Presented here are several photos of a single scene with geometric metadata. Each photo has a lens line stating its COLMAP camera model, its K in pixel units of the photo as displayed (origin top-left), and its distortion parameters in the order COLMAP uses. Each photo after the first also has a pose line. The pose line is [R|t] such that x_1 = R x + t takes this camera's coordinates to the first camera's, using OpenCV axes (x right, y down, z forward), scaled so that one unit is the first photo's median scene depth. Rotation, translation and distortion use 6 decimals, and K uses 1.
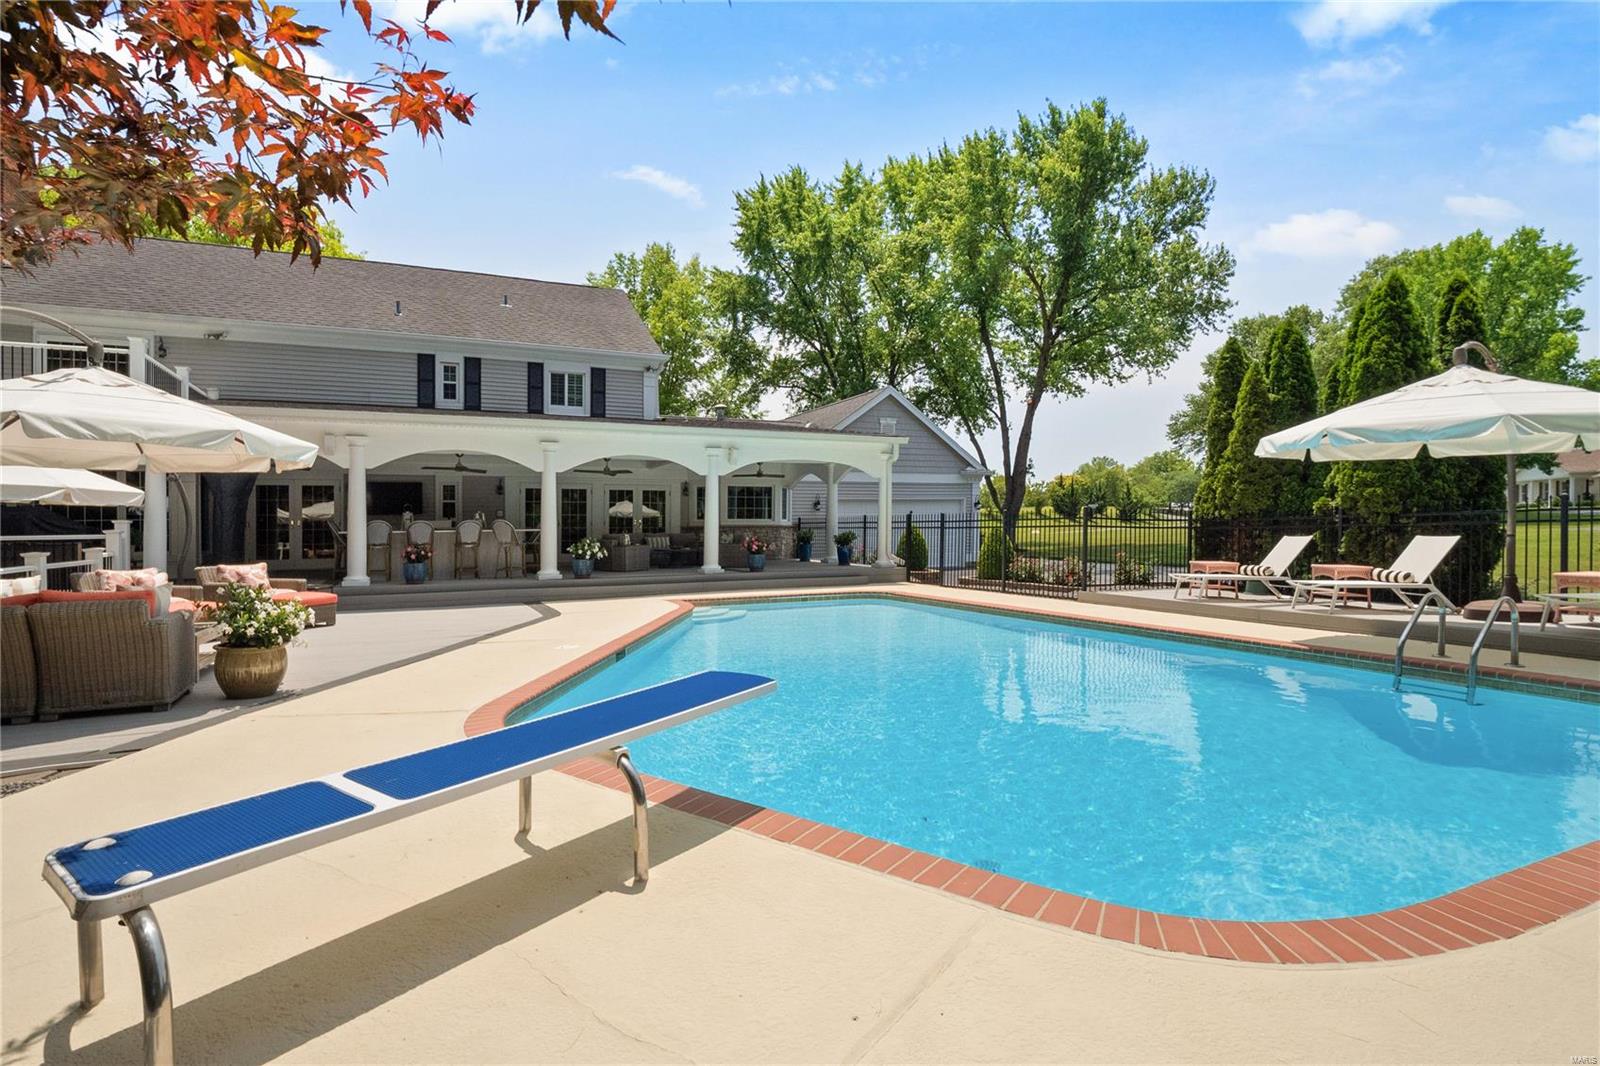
lens RADIAL K [[808.1, 0, 754.9], [0, 808.1, 520.2], [0, 0, 1]] dist [-0.000626, -0.002526]
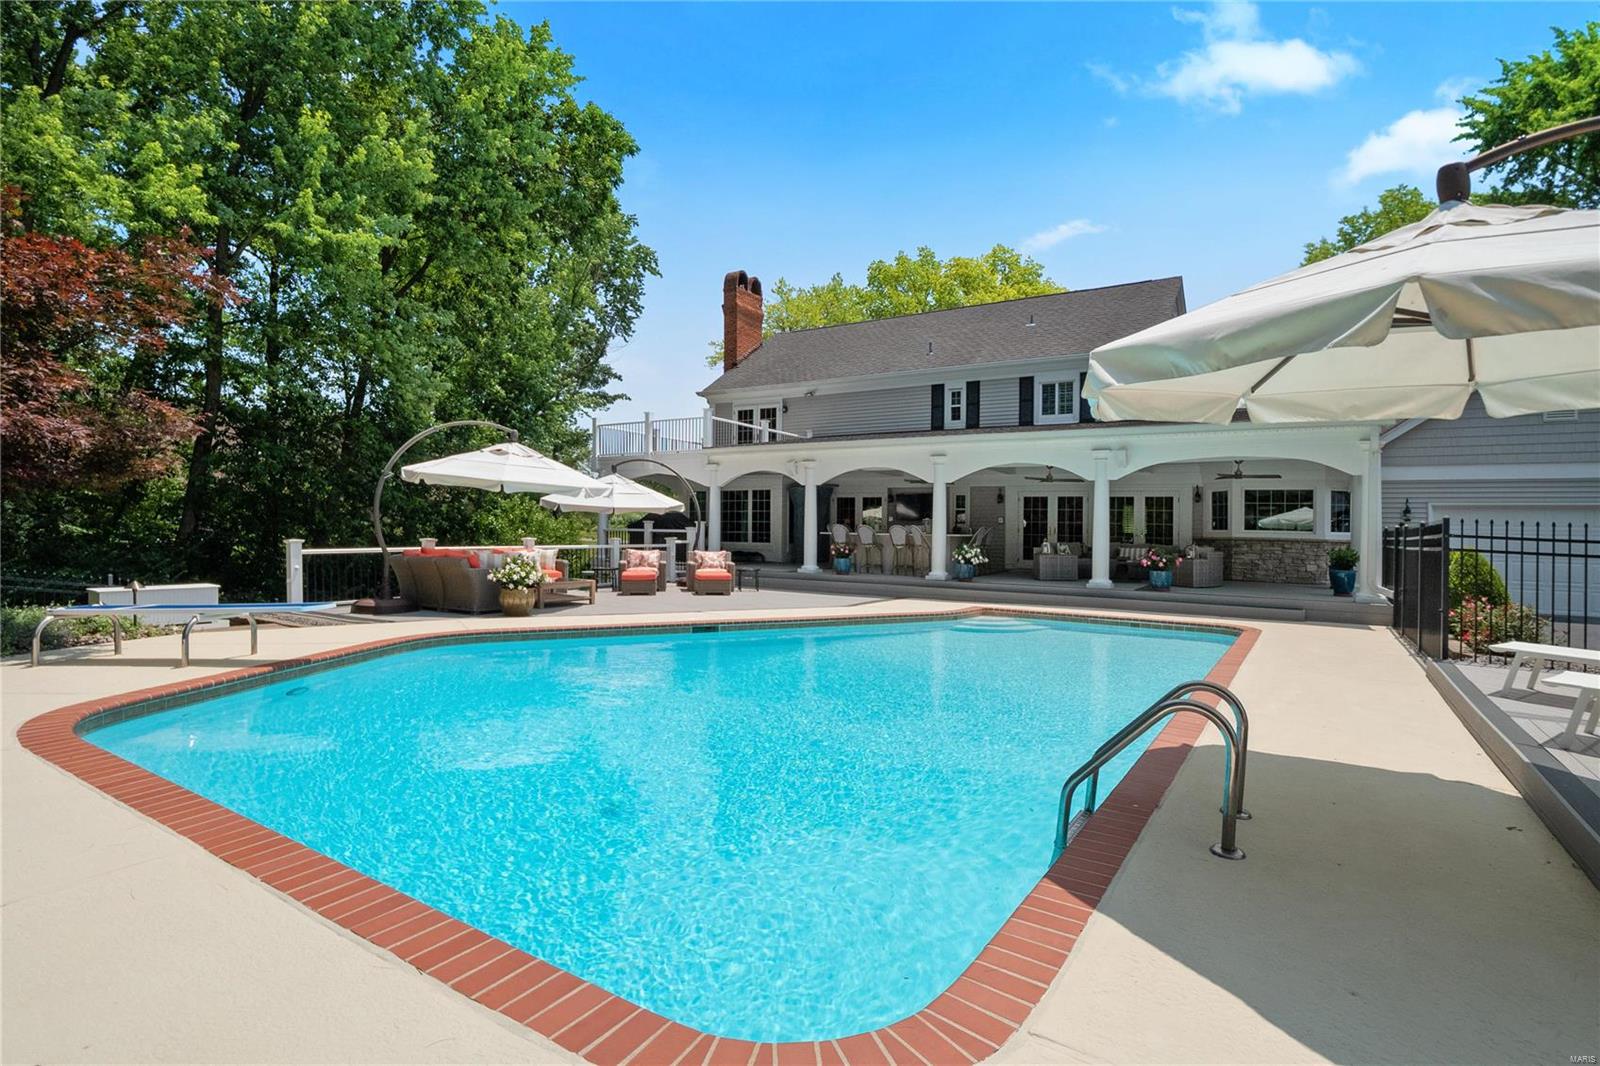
lens RADIAL K [[789.0, 0, 821.5], [0, 789.0, 521.0], [0, 0, 1]] dist [-0.002093, -0.002779]
pose [[0.564680, 0.010747, -0.825240, 0.458571], [-0.019851, 0.999803, -0.000562, -0.002772], [0.825071, 0.016699, 0.564782, 0.221948]]
